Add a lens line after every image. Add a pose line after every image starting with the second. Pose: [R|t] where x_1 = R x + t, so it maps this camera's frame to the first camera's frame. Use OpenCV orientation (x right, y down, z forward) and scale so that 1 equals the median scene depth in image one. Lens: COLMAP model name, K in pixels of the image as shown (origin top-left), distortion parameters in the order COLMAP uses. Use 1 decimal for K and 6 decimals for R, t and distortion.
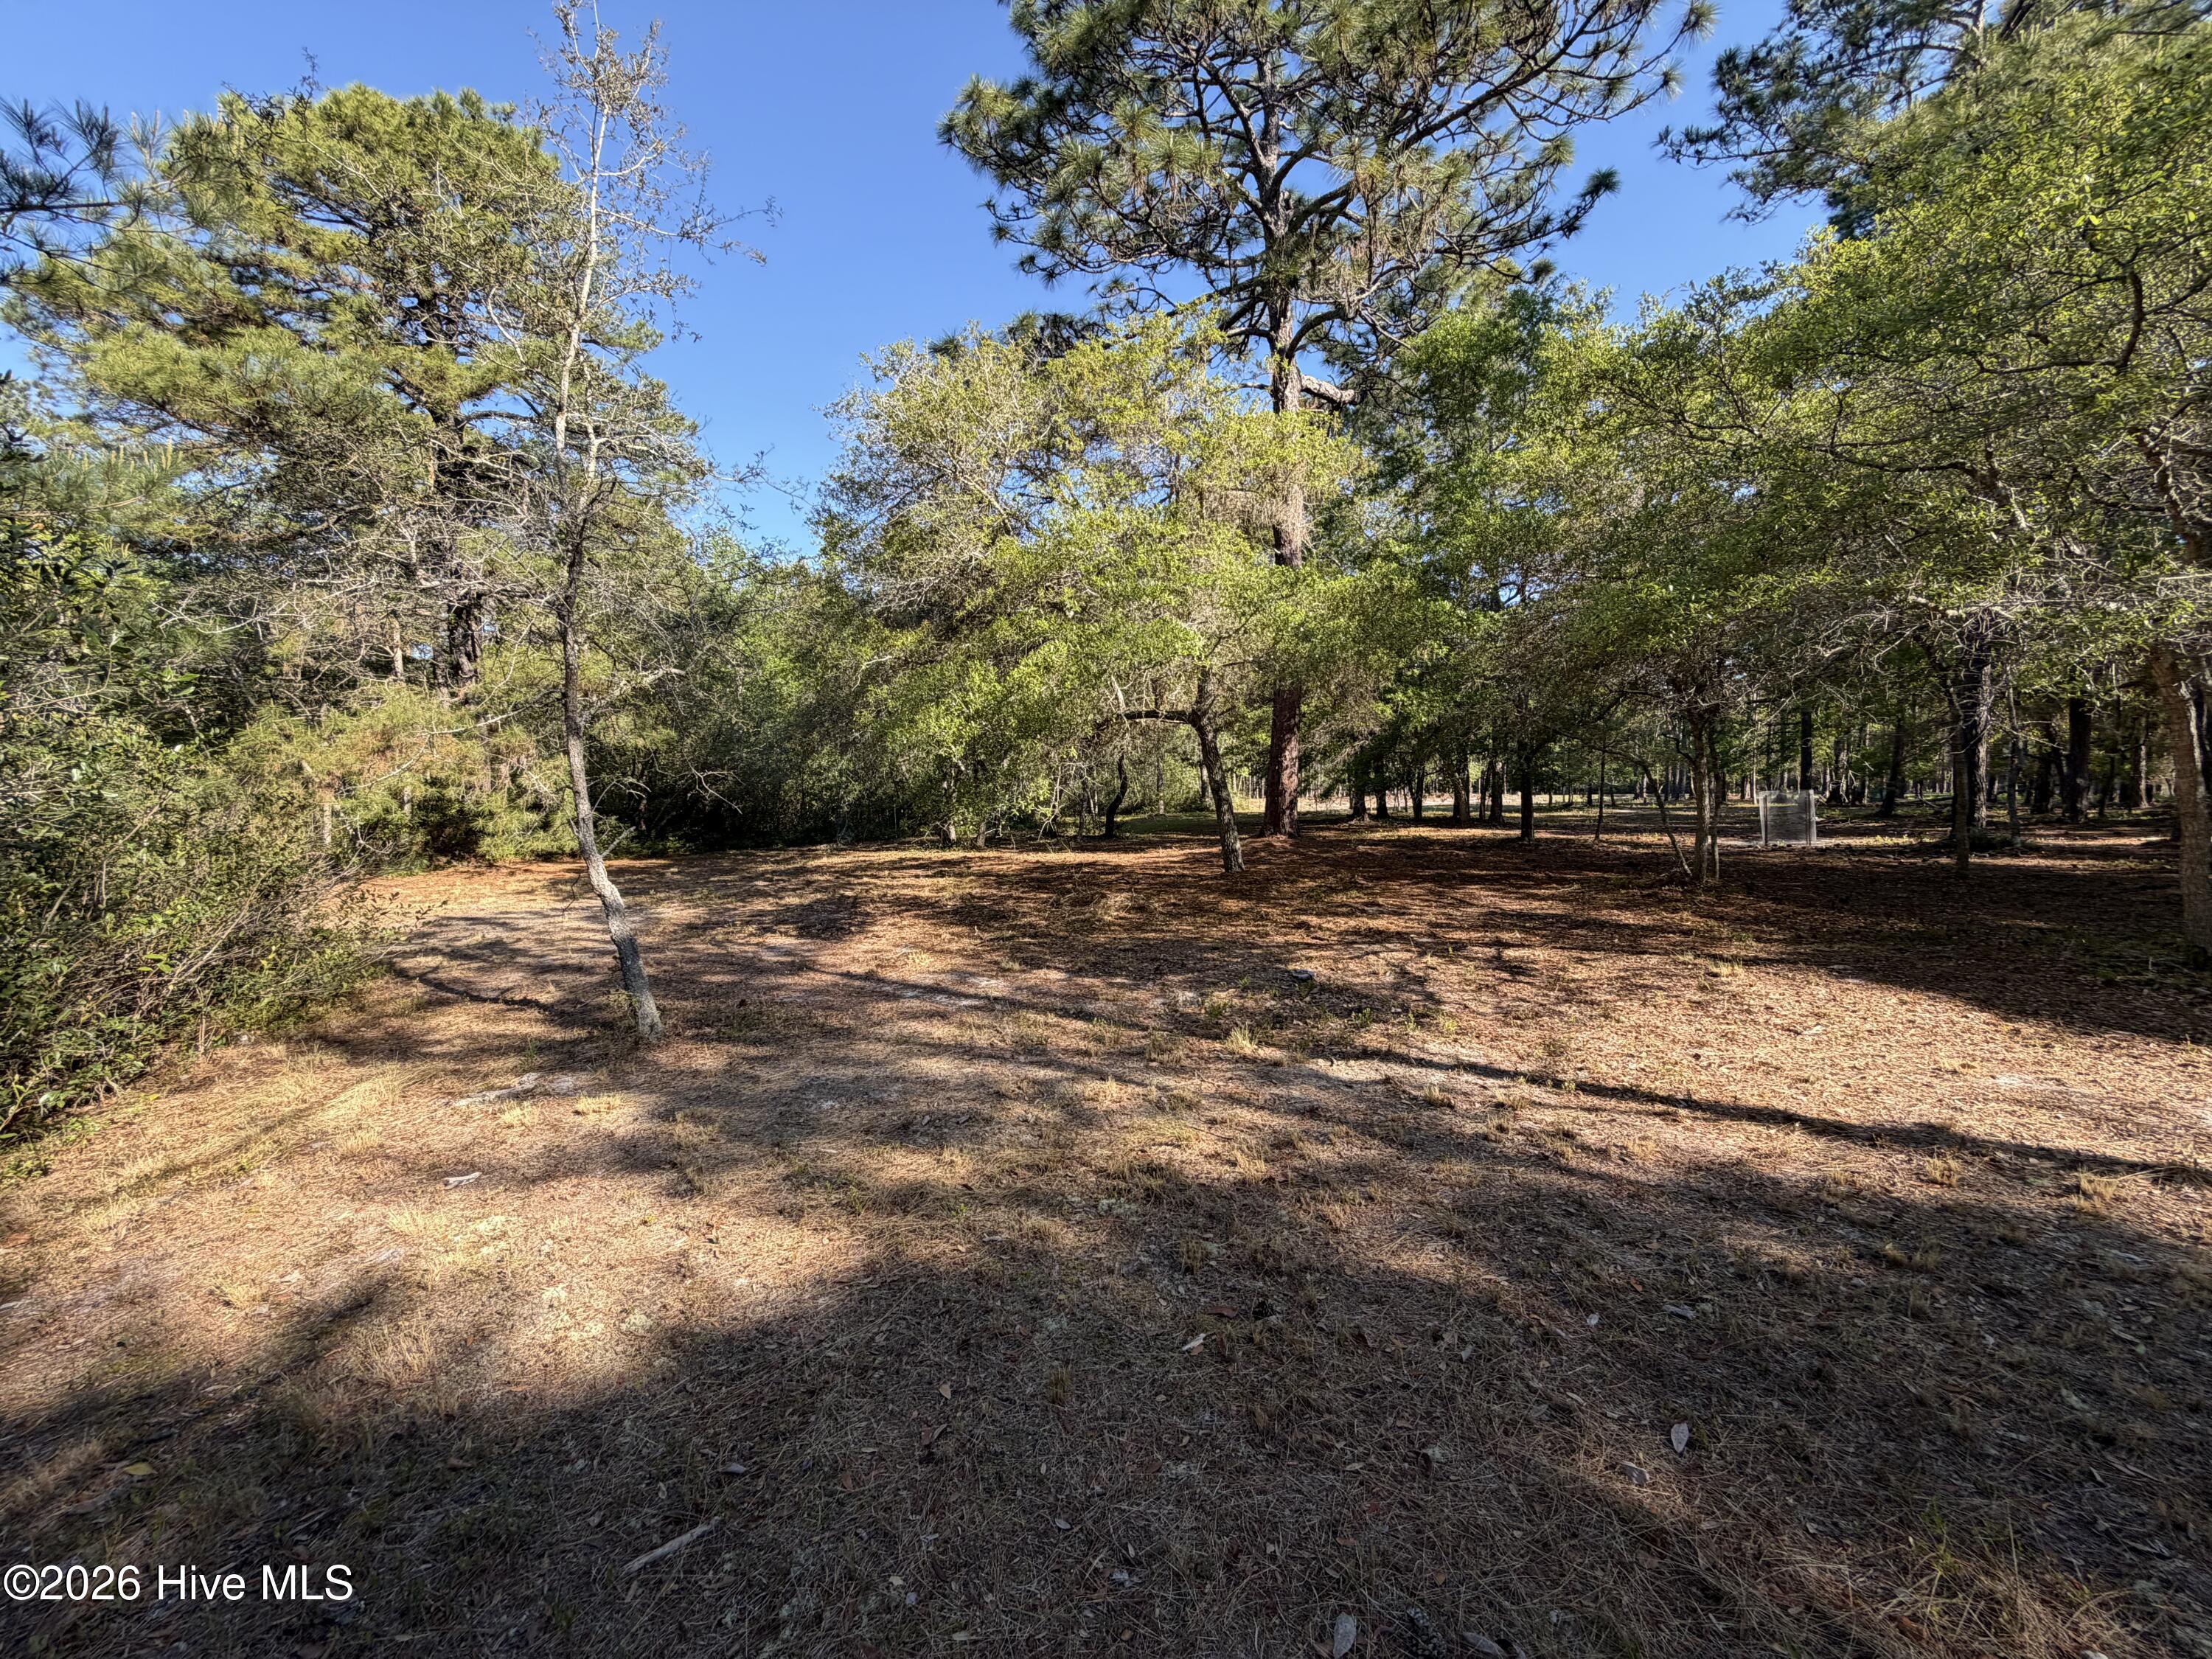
lens RADIAL K [[880.7, 0, 1099.6], [0, 880.7, 829.4], [0, 0, 1]] dist [0.000021, 0.000050]
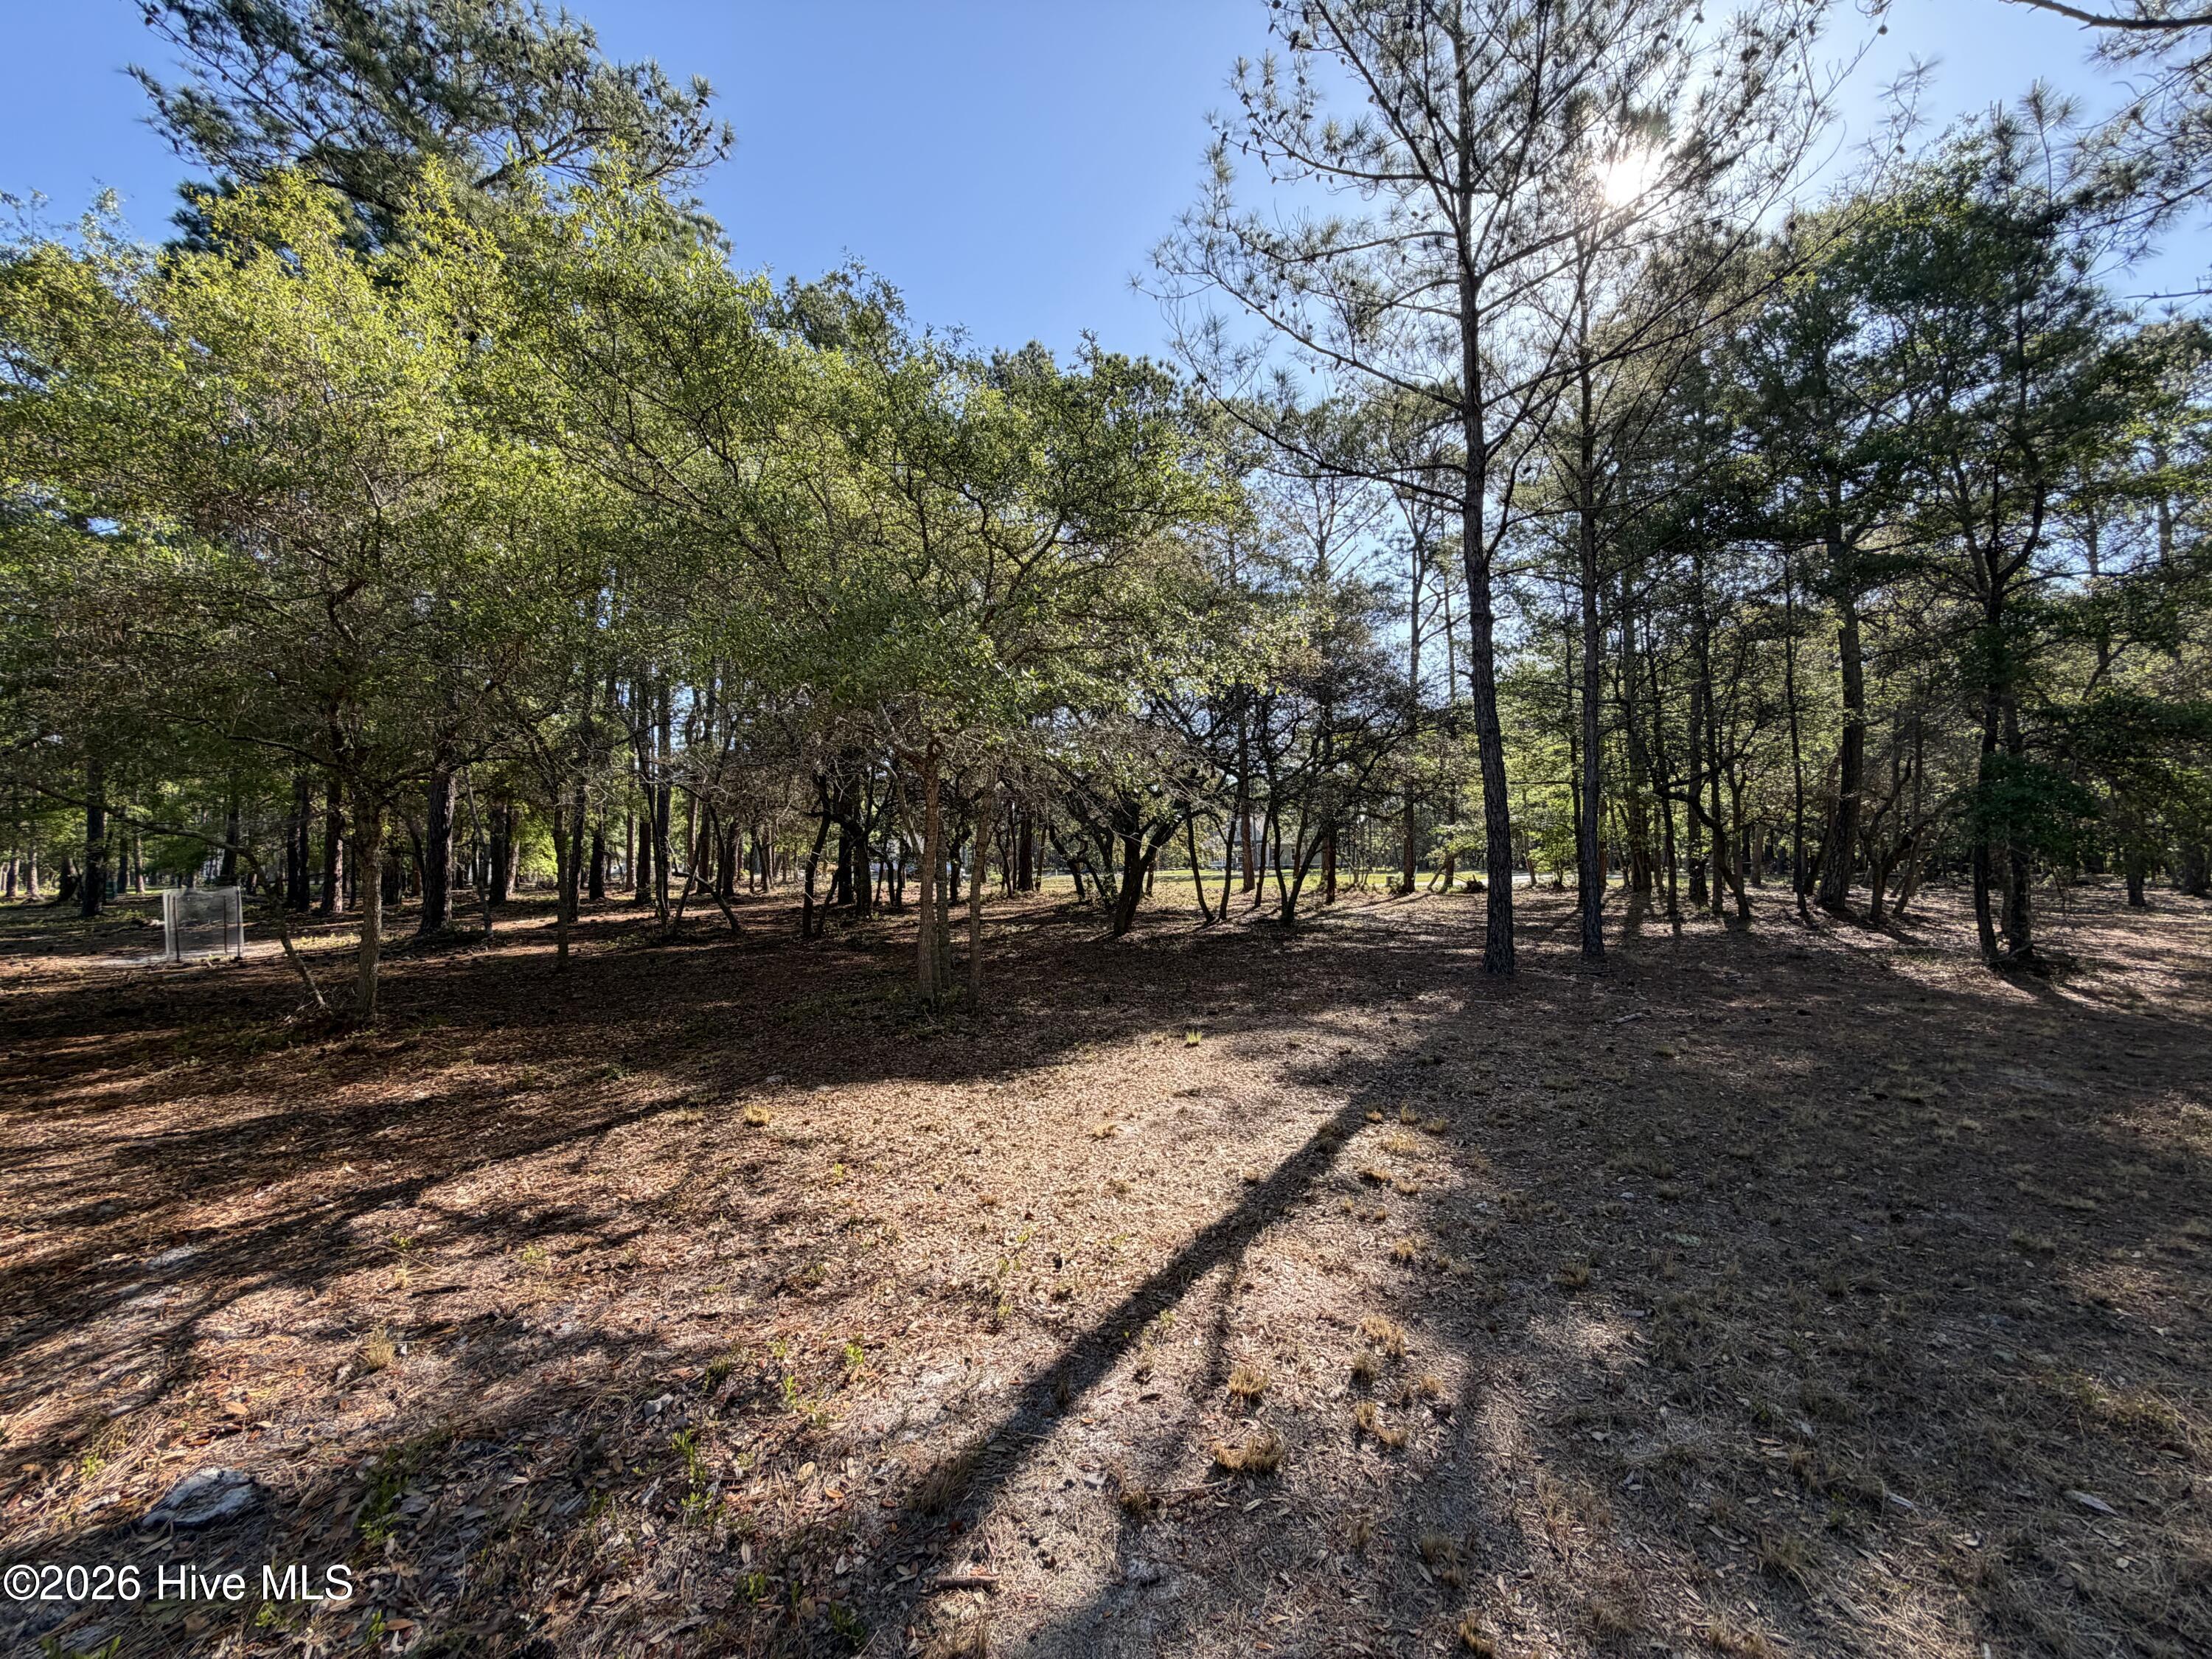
lens RADIAL K [[880.7, 0, 1098.0], [0, 880.7, 827.4], [0, 0, 1]] dist [0.000021, 0.000050]
pose [[-0.051588, 0.047203, 0.997552, -0.072674], [0.057558, 0.997363, -0.044217, -0.029110], [-0.997008, 0.055136, -0.054169, 0.423582]]
